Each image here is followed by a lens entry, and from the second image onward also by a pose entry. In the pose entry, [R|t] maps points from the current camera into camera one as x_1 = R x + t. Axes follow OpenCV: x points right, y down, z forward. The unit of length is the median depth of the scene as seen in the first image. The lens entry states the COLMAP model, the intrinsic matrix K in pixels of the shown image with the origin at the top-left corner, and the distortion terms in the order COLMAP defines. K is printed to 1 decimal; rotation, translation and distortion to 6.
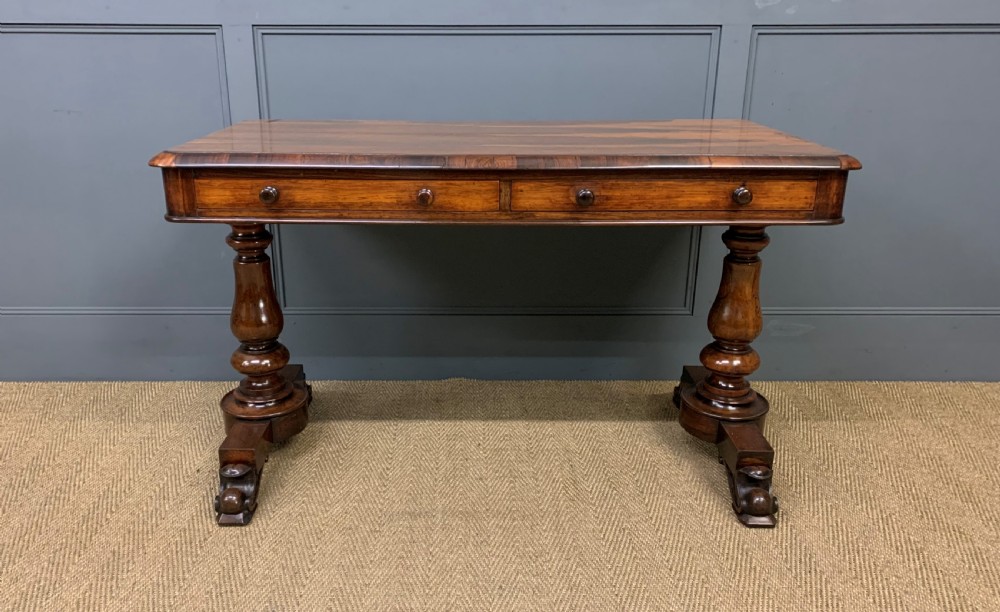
lens RADIAL K [[804.1, 0, 467.2], [0, 804.1, 315.6], [0, 0, 1]] dist [0.008668, 0.012540]
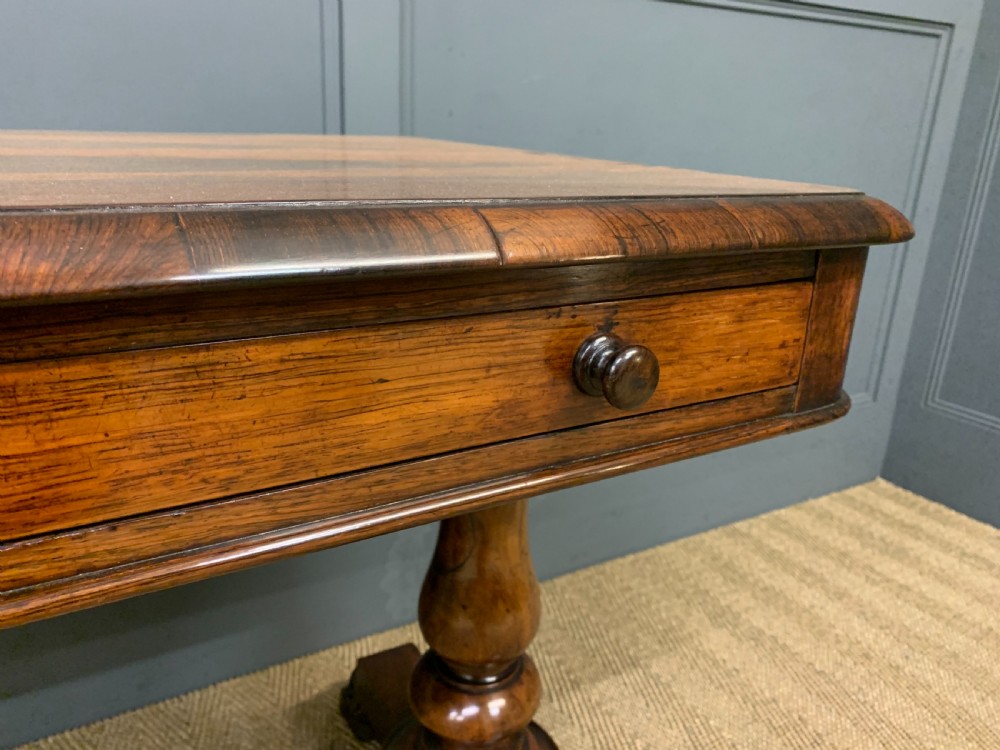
lens RADIAL K [[762.2, 0, 489.1], [0, 762.2, 369.6], [0, 0, 1]] dist [0.065756, -0.089575]
pose [[0.861966, -0.127472, 0.490678, 0.170694], [0.132987, 0.990832, 0.023790, -0.137498], [-0.489212, 0.044748, 0.871016, 0.709234]]
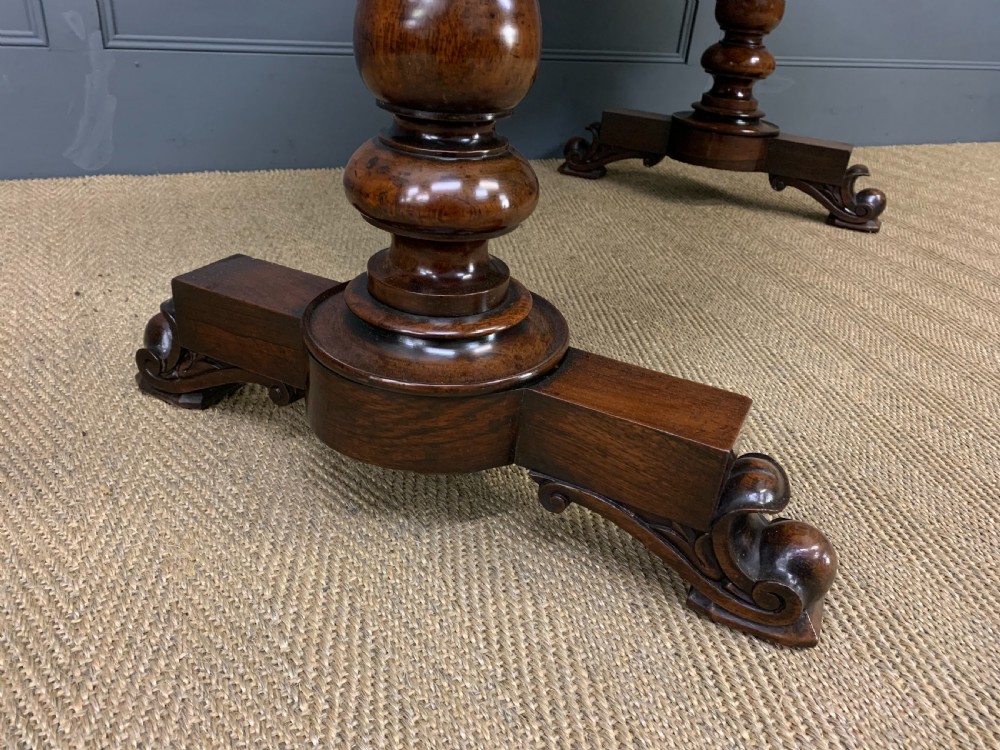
lens RADIAL K [[770.2, 0, 490.4], [0, 770.2, 371.0], [0, 0, 1]] dist [0.008900, 0.004074]
pose [[0.891968, -0.149558, 0.426645, -0.358459], [0.074125, 0.979306, 0.188321, 0.189779], [-0.445981, -0.136351, 0.884595, 0.511147]]
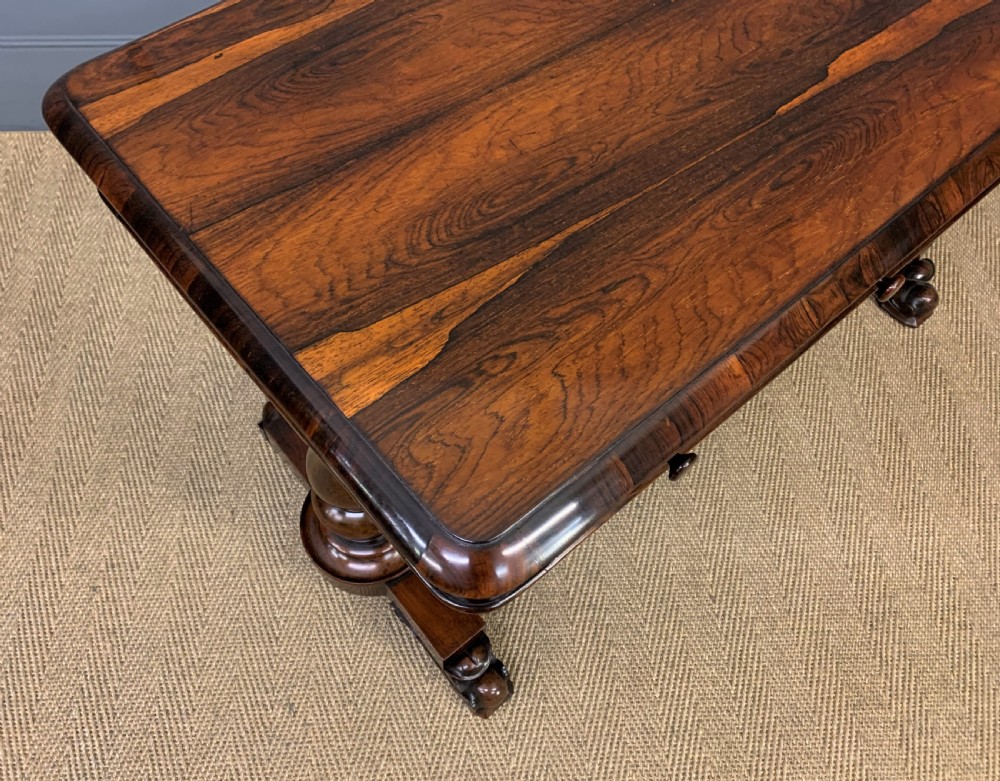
lens RADIAL K [[797.0, 0, 468.9], [0, 797.0, 380.6], [0, 0, 1]] dist [0.012098, -0.000877]
pose [[0.998478, -0.032899, 0.044270, -0.167092], [-0.003696, 0.760920, 0.648835, -0.320385], [-0.055032, -0.648011, 0.759641, 0.367897]]
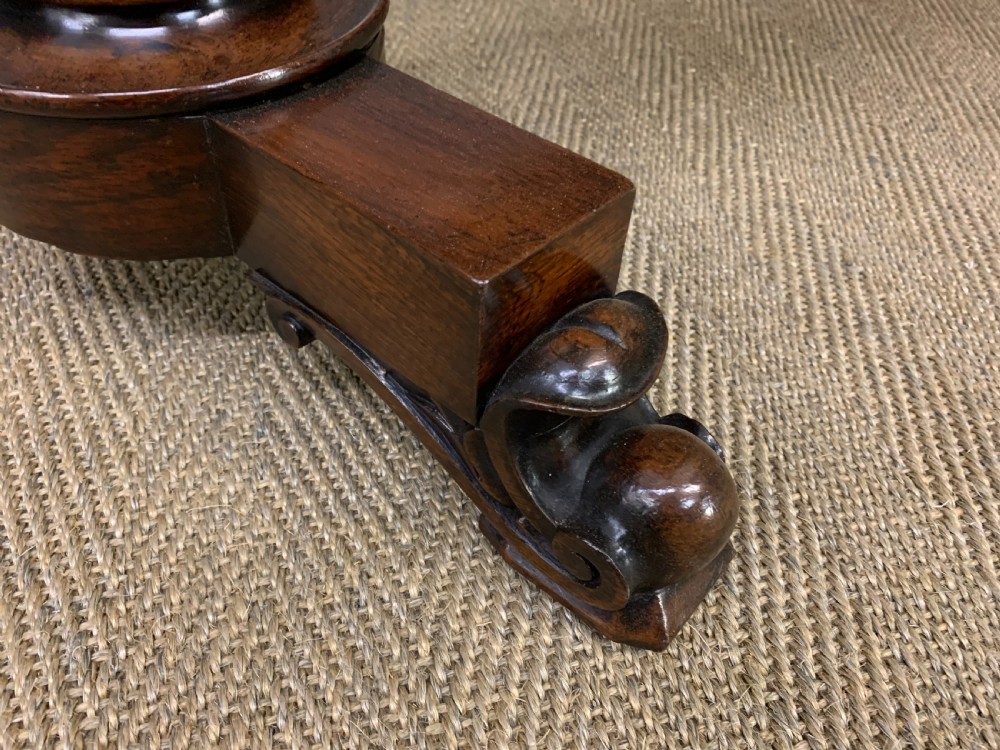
lens RADIAL K [[781.1, 0, 499.3], [0, 781.1, 364.6], [0, 0, 1]] dist [0.005628, 0.000336]
pose [[0.977987, -0.108650, 0.178147, -0.189117], [0.021800, 0.902275, 0.430609, 0.232235], [-0.207523, -0.417247, 0.884782, 0.590905]]
